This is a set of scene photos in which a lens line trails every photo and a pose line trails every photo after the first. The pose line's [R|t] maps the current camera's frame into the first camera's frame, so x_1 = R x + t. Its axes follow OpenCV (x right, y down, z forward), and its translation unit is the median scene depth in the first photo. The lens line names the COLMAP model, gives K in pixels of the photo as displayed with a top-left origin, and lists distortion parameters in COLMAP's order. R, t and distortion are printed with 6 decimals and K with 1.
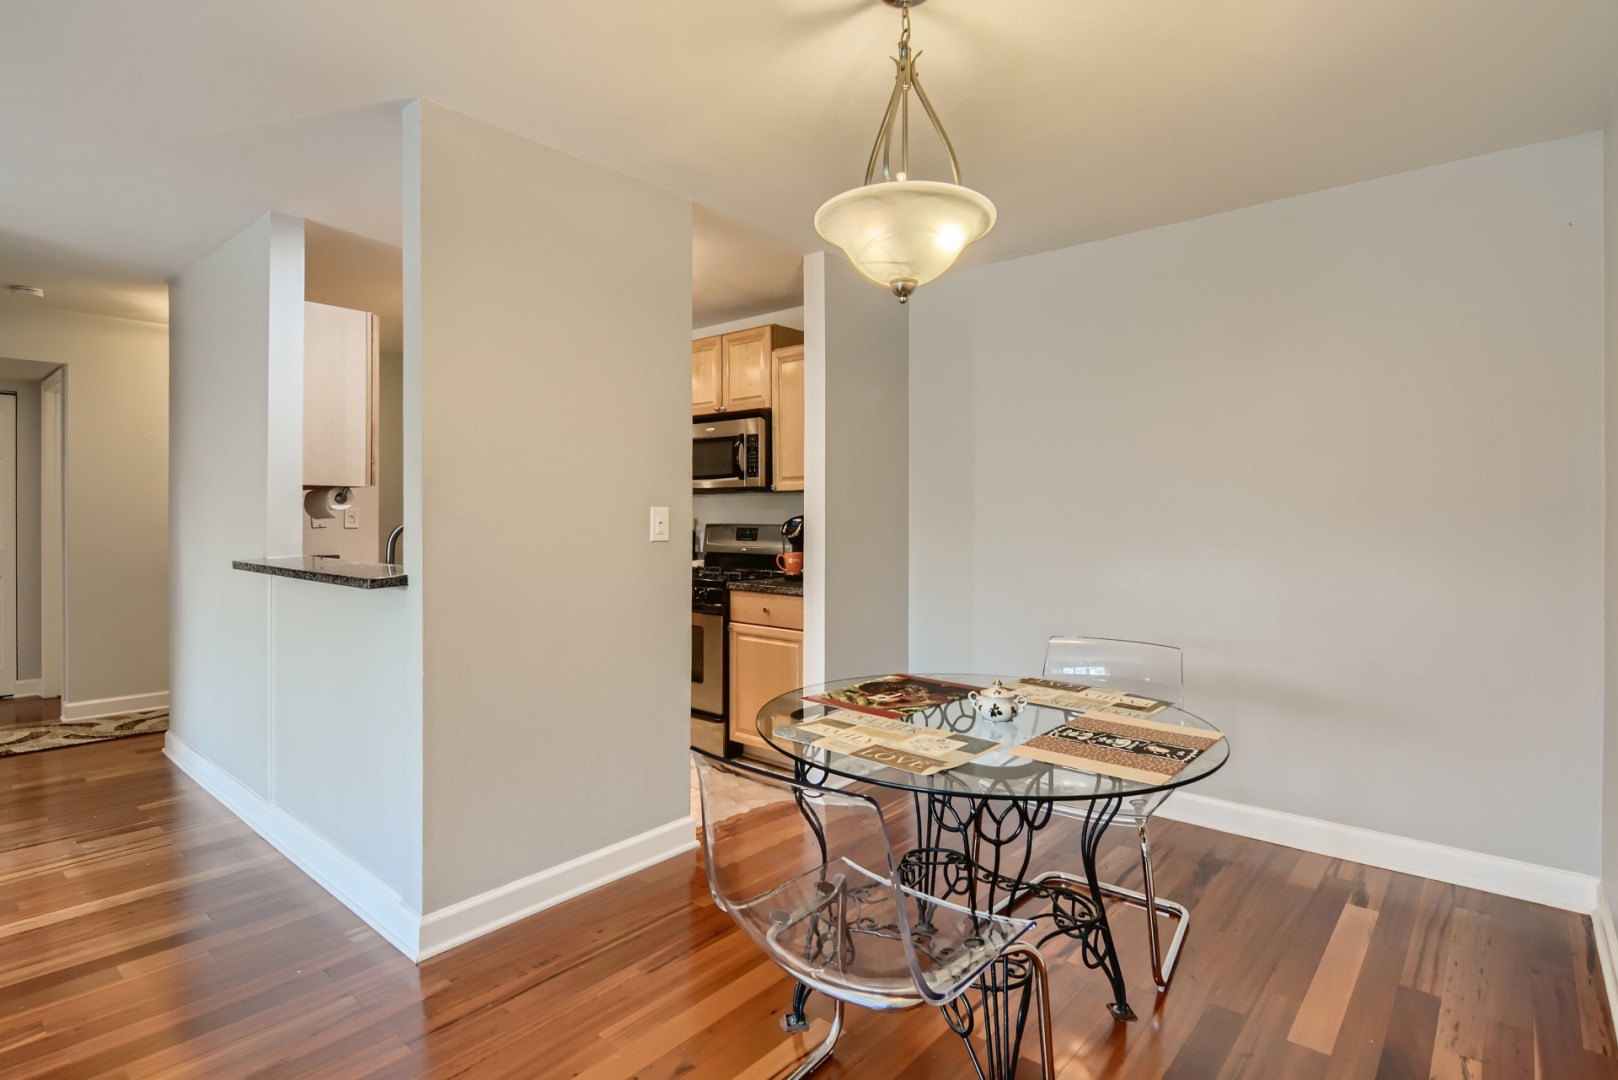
lens RADIAL K [[821.0, 0, 807.2], [0, 821.0, 515.5], [0, 0, 1]] dist [-0.016521, -0.000456]
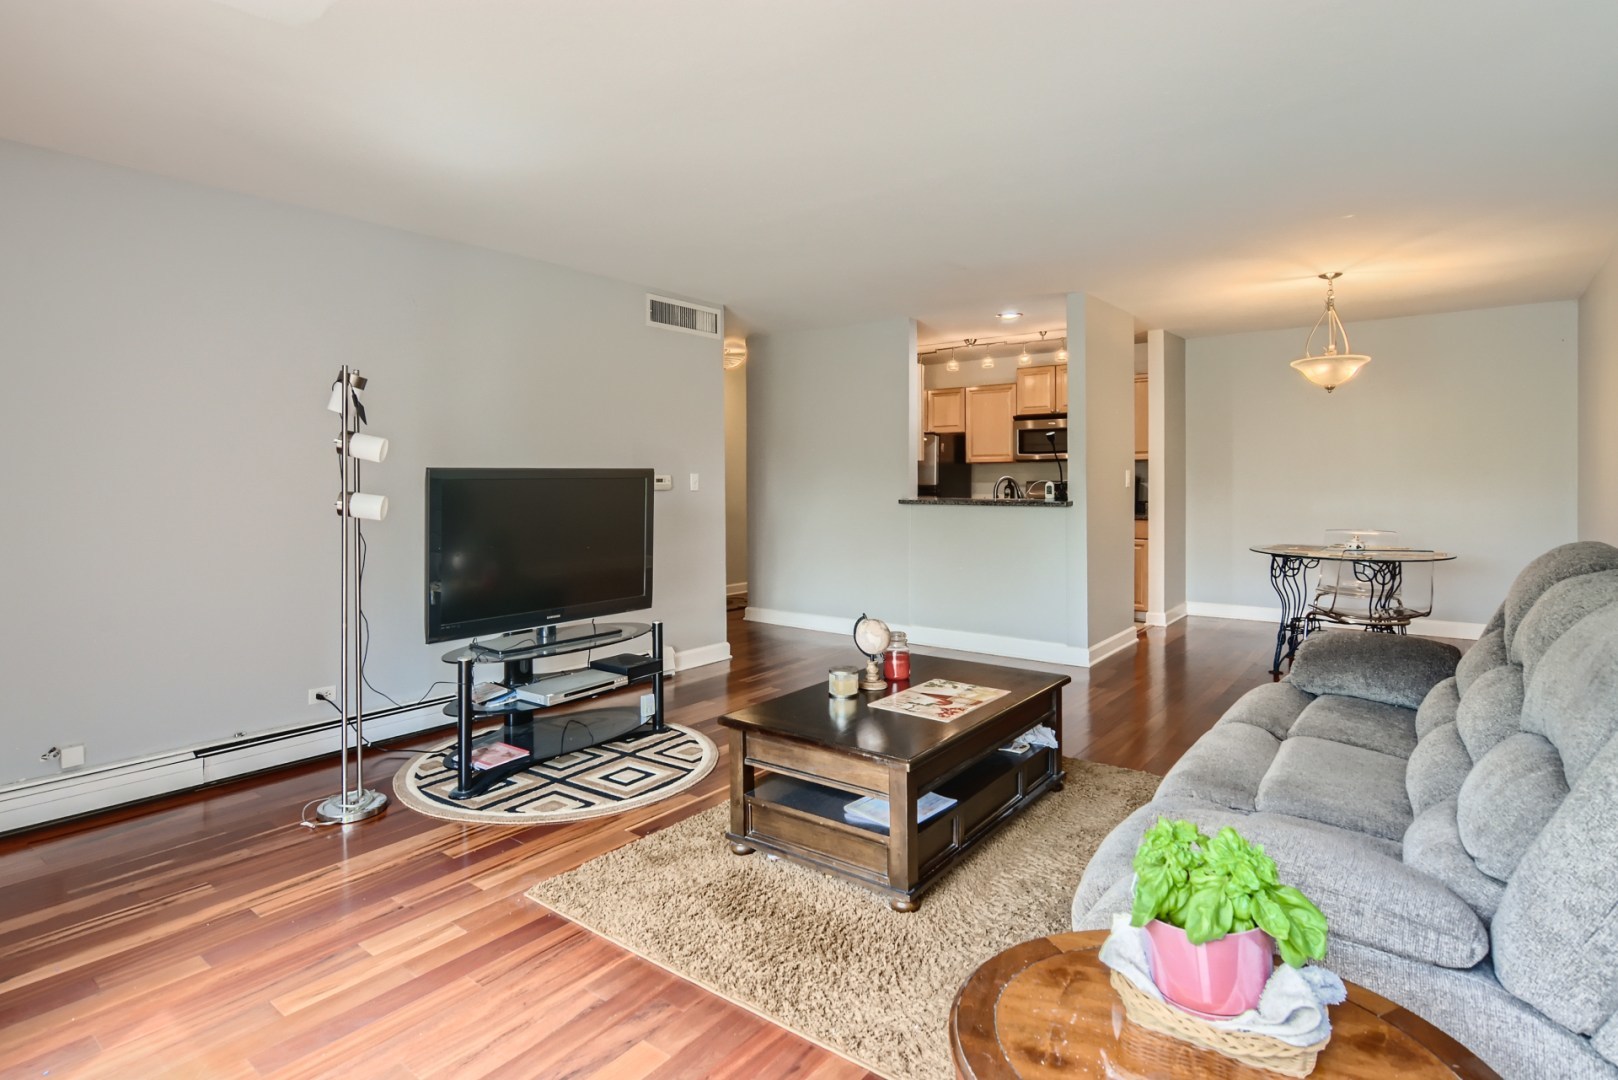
lens RADIAL K [[821.0, 0, 807.2], [0, 821.0, 515.5], [0, 0, 1]] dist [-0.016521, -0.000456]
pose [[0.998745, -0.003993, 0.049925, -1.554508], [0.002232, 0.999375, 0.035277, 0.036762], [-0.050035, -0.035121, 0.998130, -1.419364]]
